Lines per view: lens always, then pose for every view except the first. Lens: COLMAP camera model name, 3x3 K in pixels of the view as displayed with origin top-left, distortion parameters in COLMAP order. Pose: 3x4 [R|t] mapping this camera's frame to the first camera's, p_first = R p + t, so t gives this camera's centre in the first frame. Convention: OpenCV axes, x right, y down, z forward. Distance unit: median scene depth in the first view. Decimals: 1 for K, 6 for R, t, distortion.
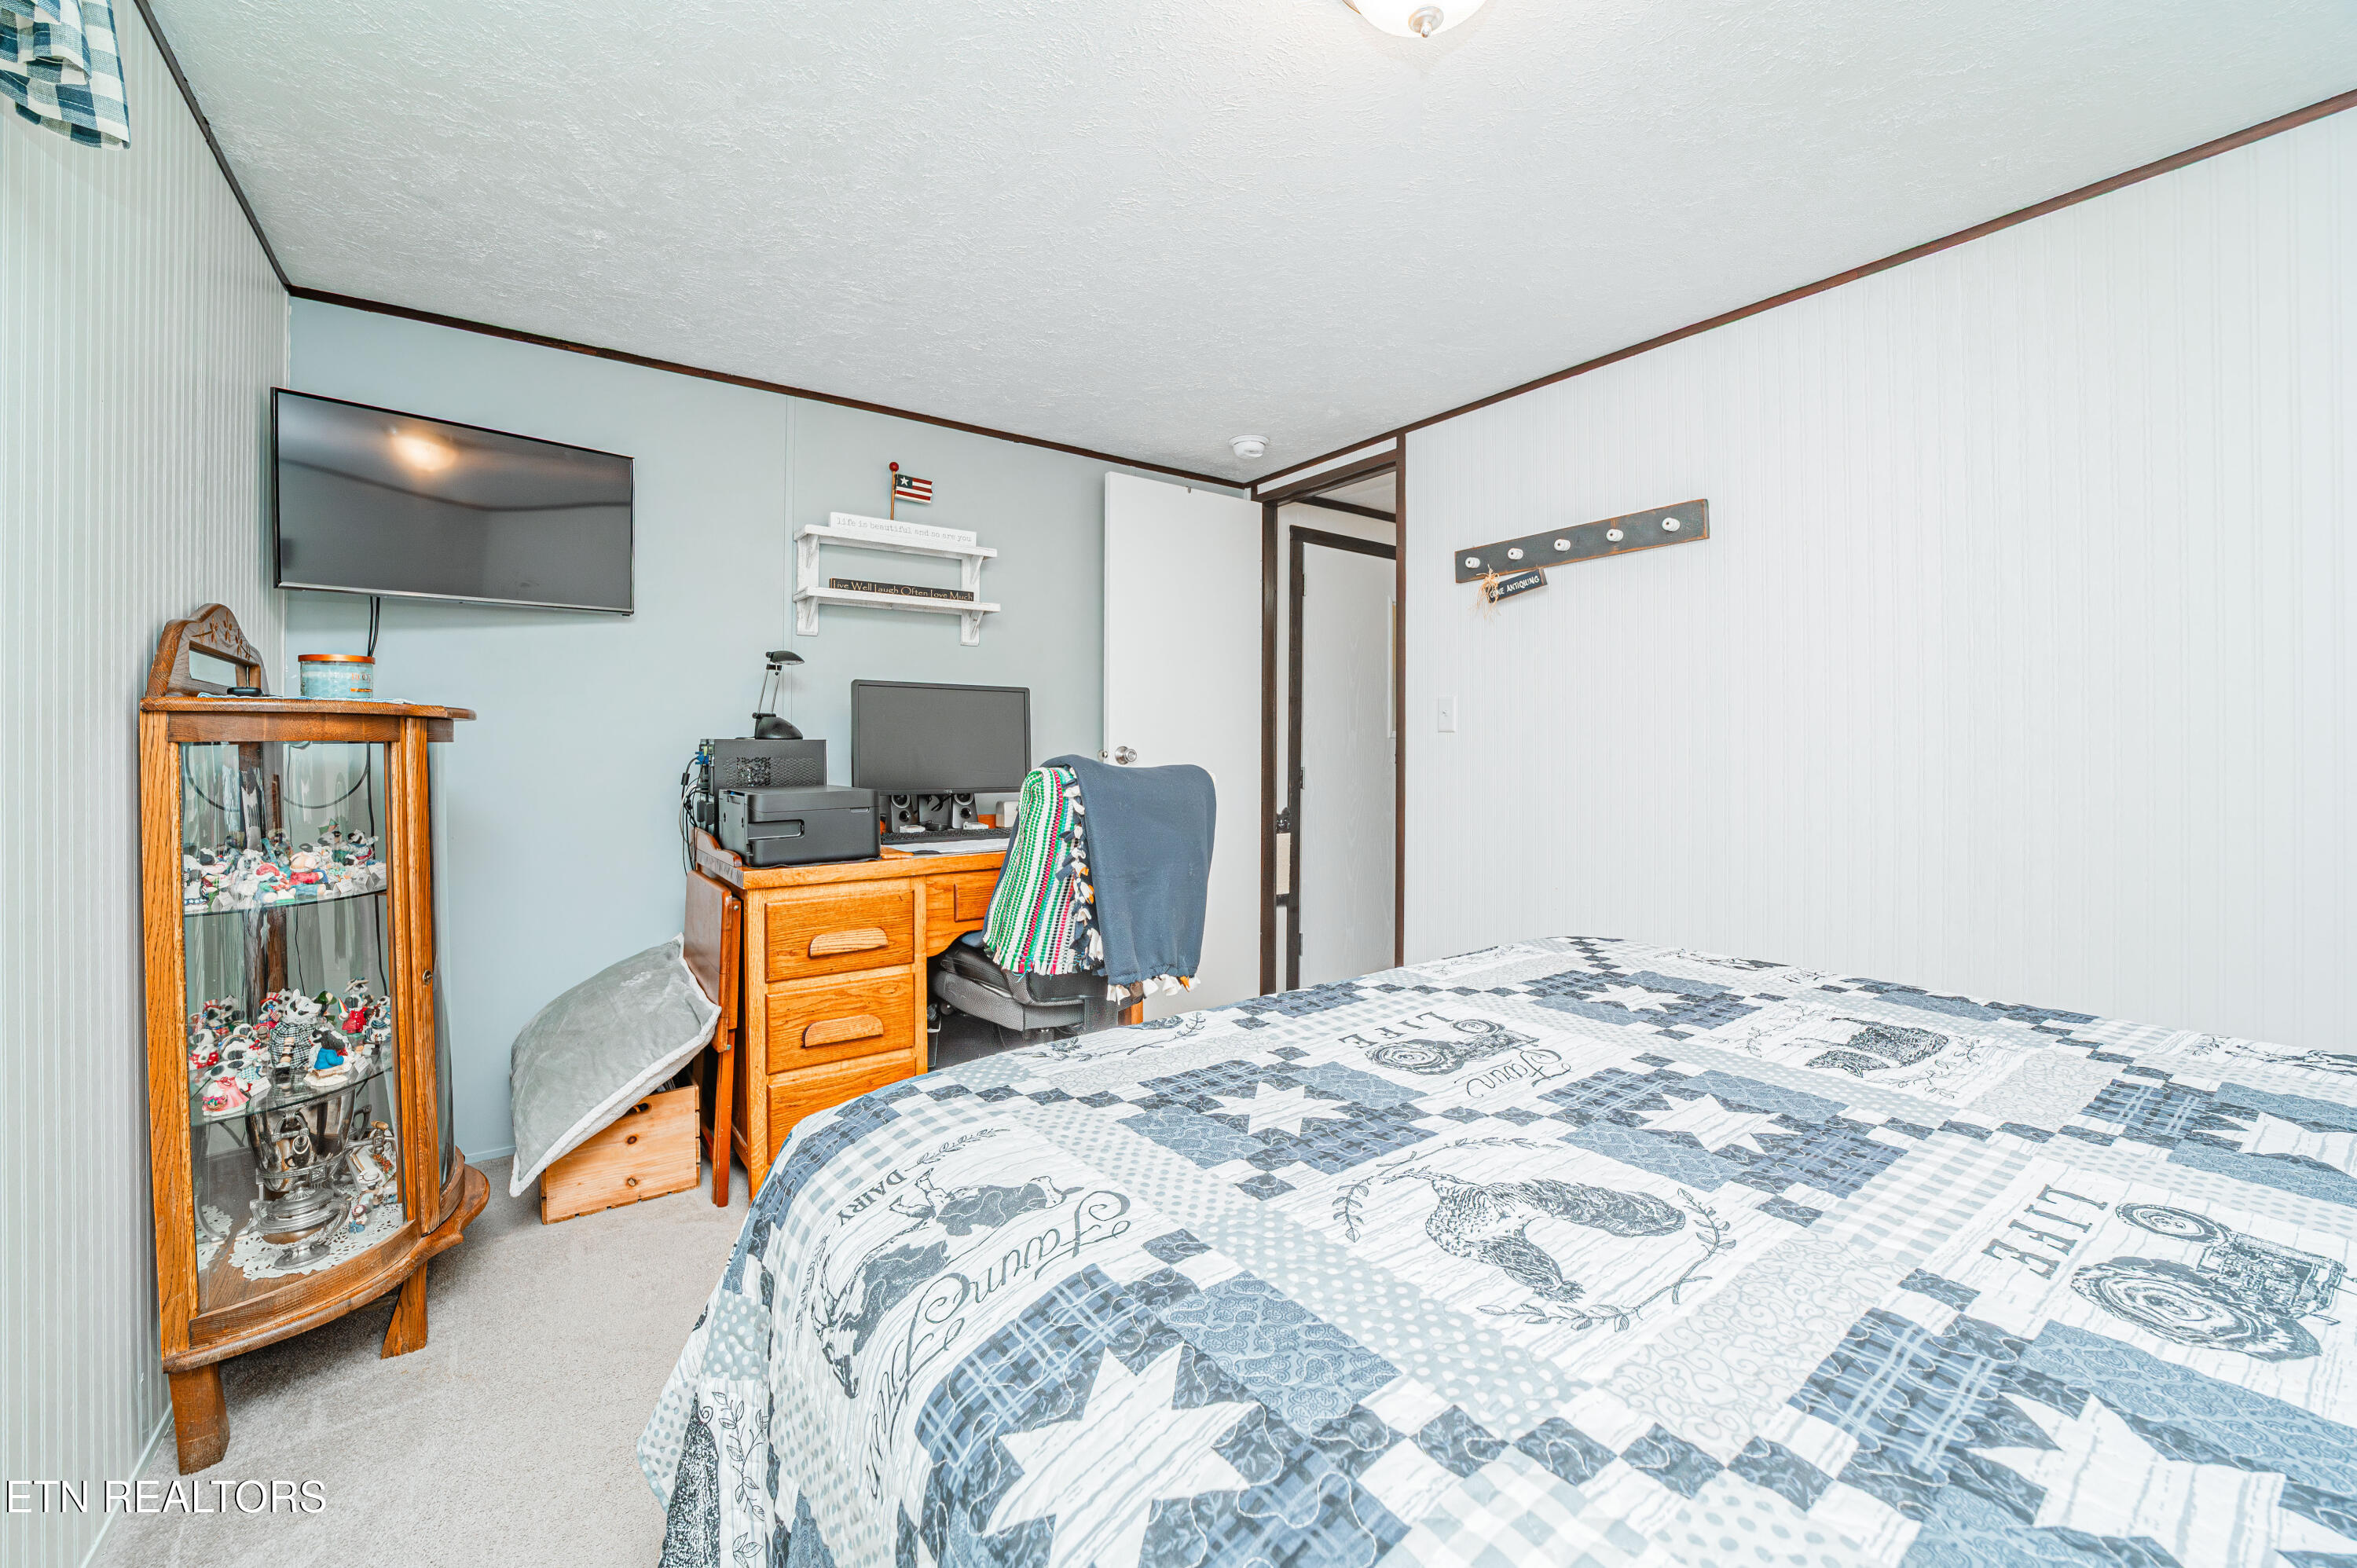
lens RADIAL K [[916.0, 0, 1172.6], [0, 916.0, 771.9], [0, 0, 1]] dist [-0.015594, 0.004779]
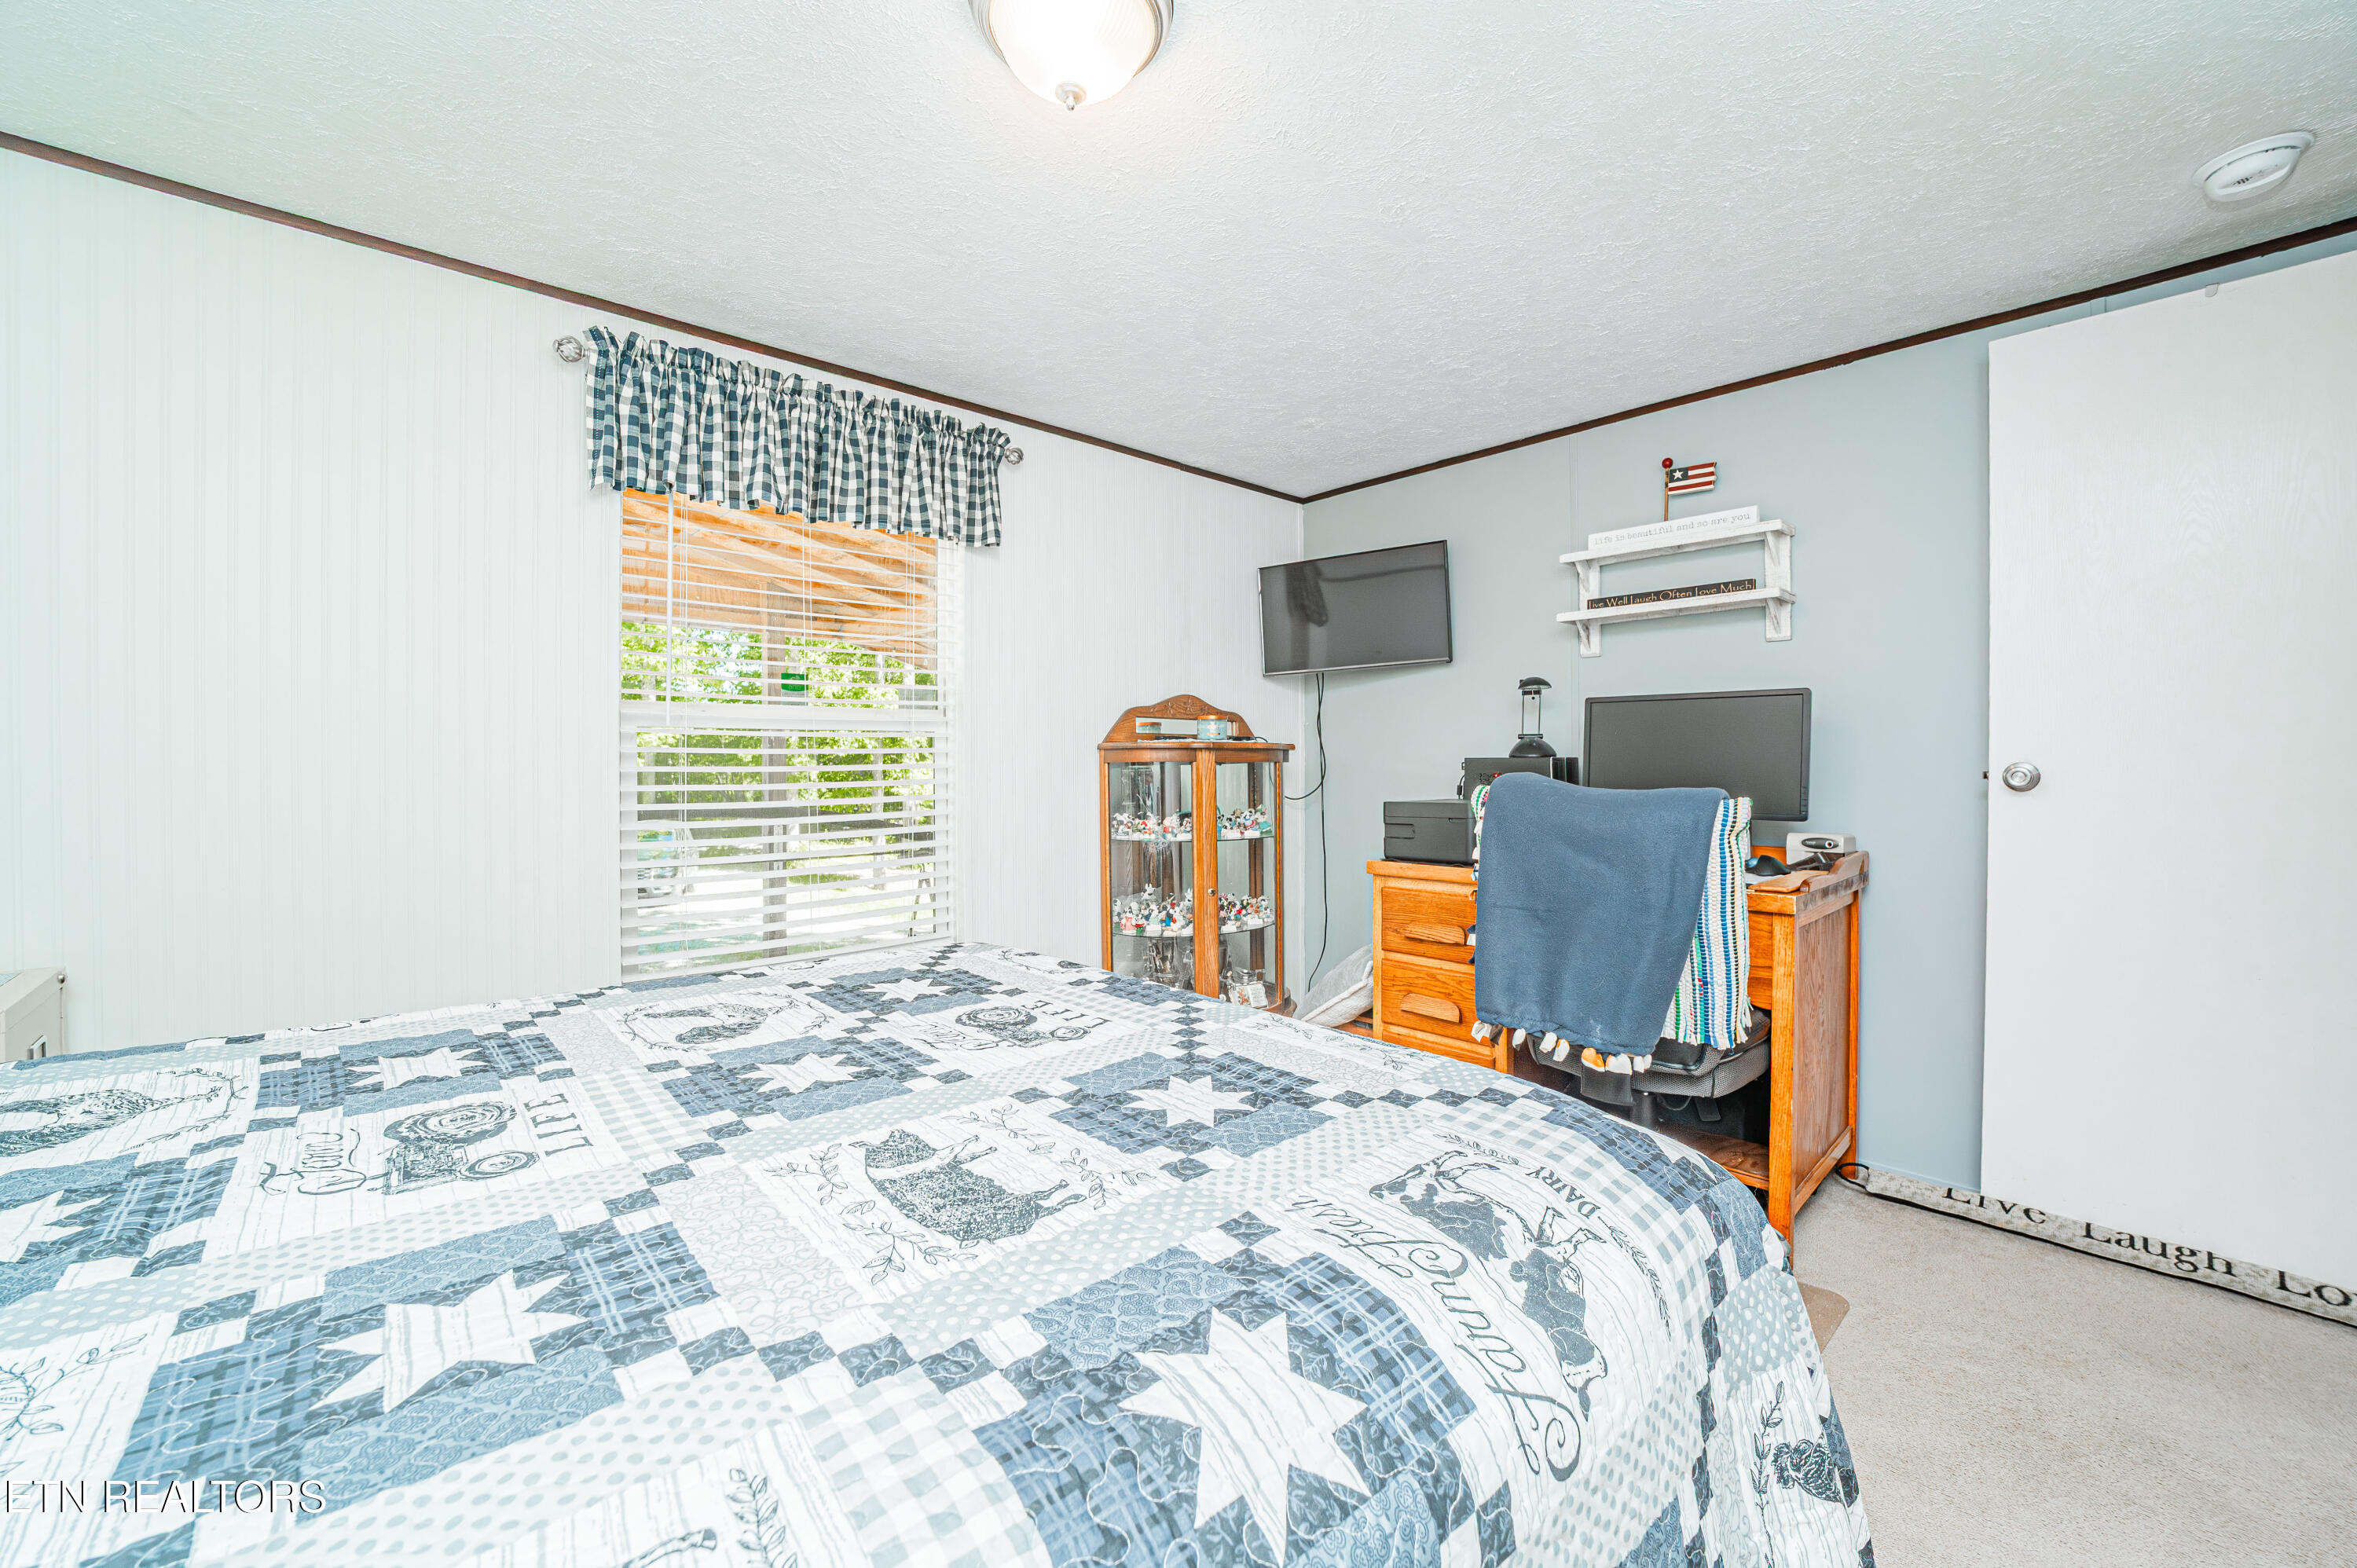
lens RADIAL K [[916.0, 0, 1175.5], [0, 916.0, 771.0], [0, 0, 1]] dist [-0.015594, 0.004779]
pose [[0.115025, 0.009443, -0.993318, 1.593499], [-0.031334, 0.999492, 0.005873, -0.031632], [0.992868, 0.030449, 0.115262, 1.155388]]
